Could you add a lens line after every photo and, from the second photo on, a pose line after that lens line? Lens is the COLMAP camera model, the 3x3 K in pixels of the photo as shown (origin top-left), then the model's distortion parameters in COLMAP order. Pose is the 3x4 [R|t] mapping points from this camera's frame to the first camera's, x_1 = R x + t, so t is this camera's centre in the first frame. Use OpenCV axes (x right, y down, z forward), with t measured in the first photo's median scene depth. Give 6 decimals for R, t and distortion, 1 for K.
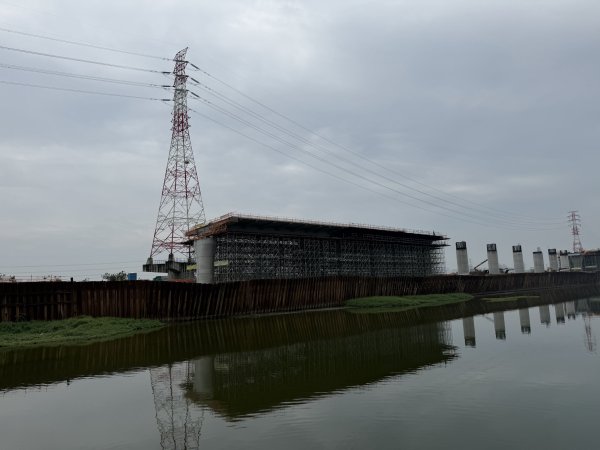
lens RADIAL K [[432.2, 0, 297.7], [0, 432.2, 217.6], [0, 0, 1]] dist [0.098918, -0.146647]
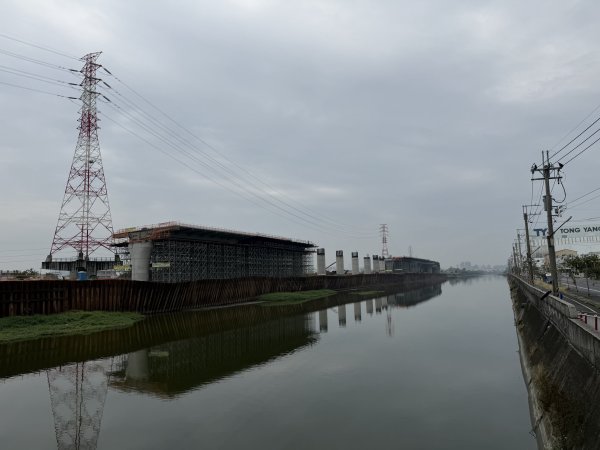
lens RADIAL K [[432.0, 0, 300.0], [0, 432.0, 225.0], [0, 0, 1]] dist [0.098235, -0.131423]
pose [[0.922099, 0.057212, 0.382700, -0.248474], [-0.065749, 0.997793, 0.009253, -0.030347], [-0.381327, -0.033694, 0.923826, -0.175584]]
